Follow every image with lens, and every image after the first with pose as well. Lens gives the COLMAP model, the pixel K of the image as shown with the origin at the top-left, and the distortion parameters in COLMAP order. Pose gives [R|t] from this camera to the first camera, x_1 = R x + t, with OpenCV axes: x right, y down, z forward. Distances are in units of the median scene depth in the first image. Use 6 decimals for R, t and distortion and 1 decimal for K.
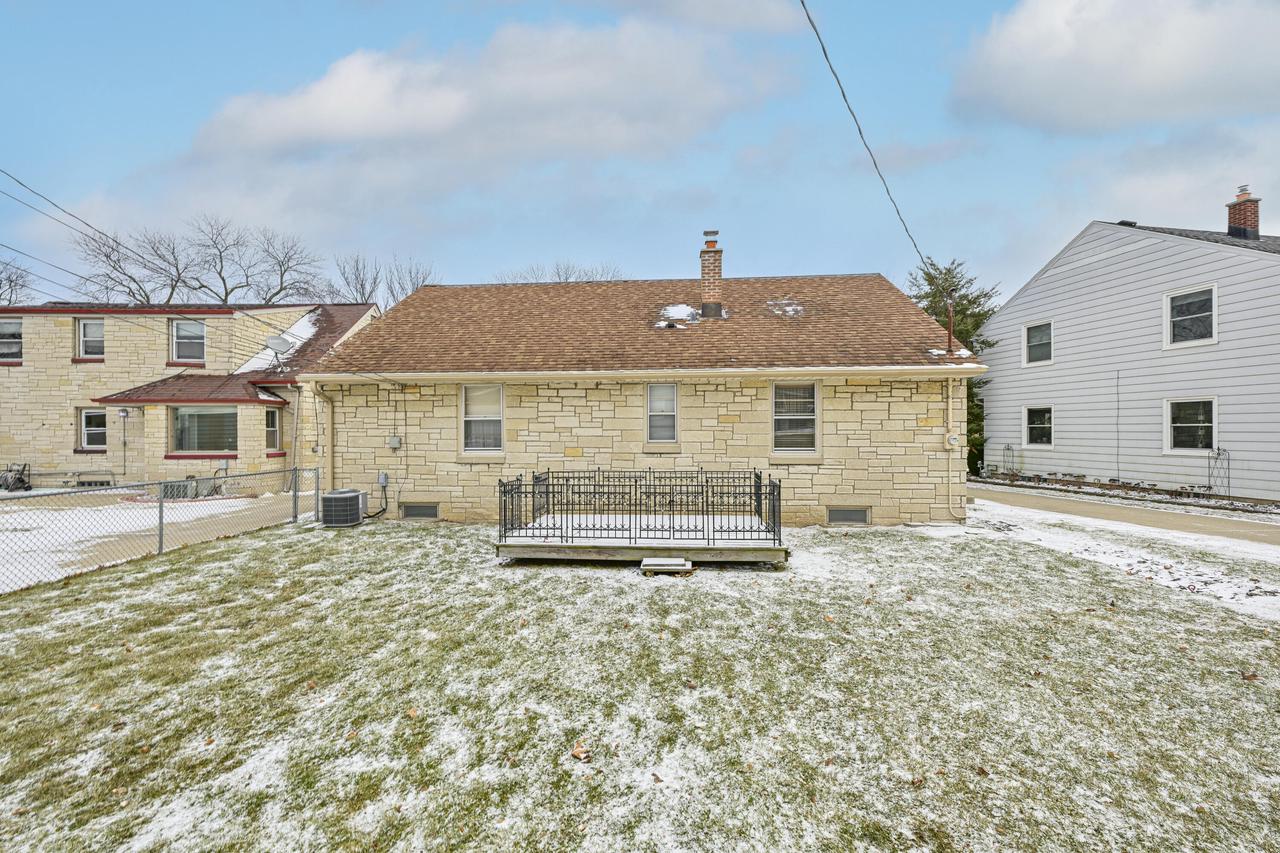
lens RADIAL K [[508.7, 0, 639.3], [0, 508.7, 429.3], [0, 0, 1]] dist [-0.001860, 0.000318]
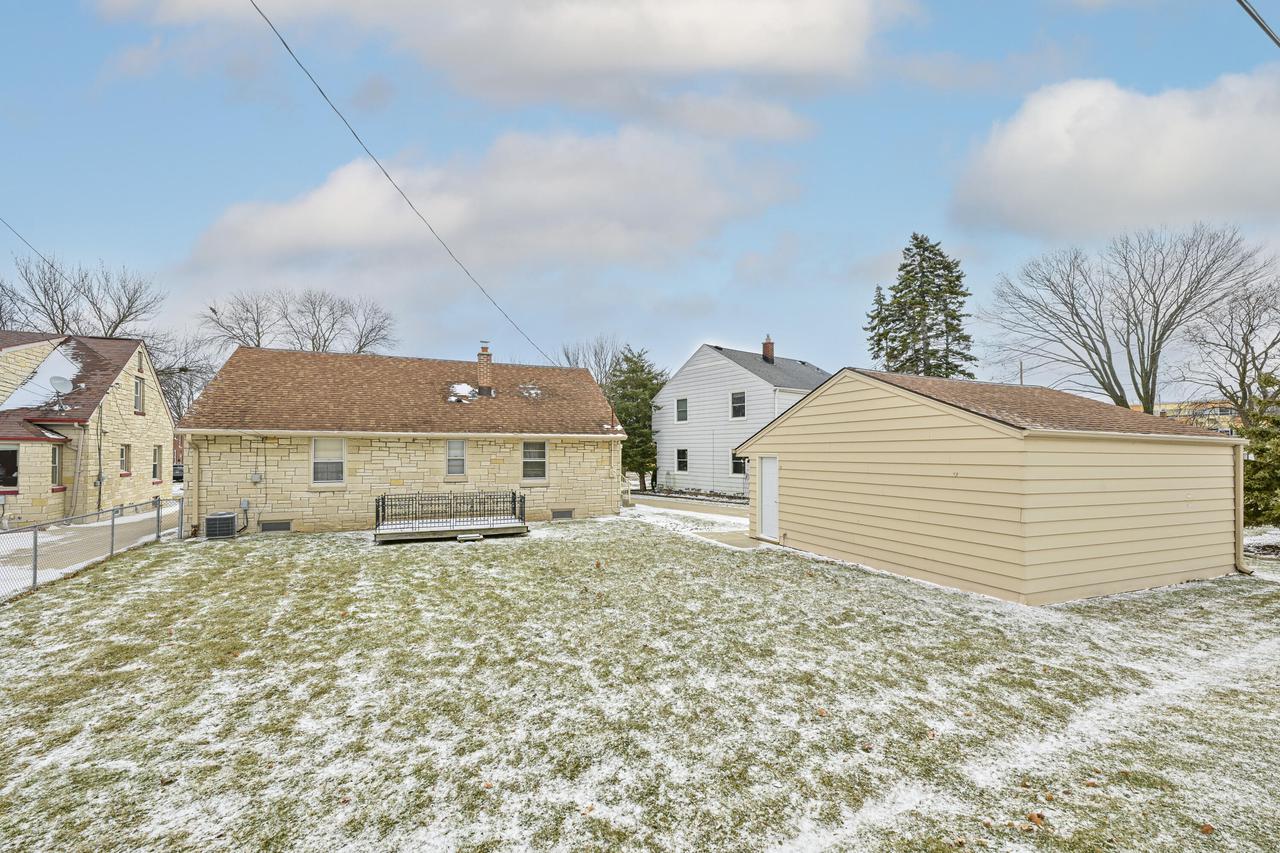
lens RADIAL K [[508.7, 0, 614.4], [0, 508.7, 452.8], [0, 0, 1]] dist [-0.001860, 0.000318]
pose [[0.909308, 0.003868, 0.416106, -0.166085], [-0.003571, 0.999993, -0.001490, -0.044902], [-0.416109, -0.000131, 0.909315, -0.676747]]
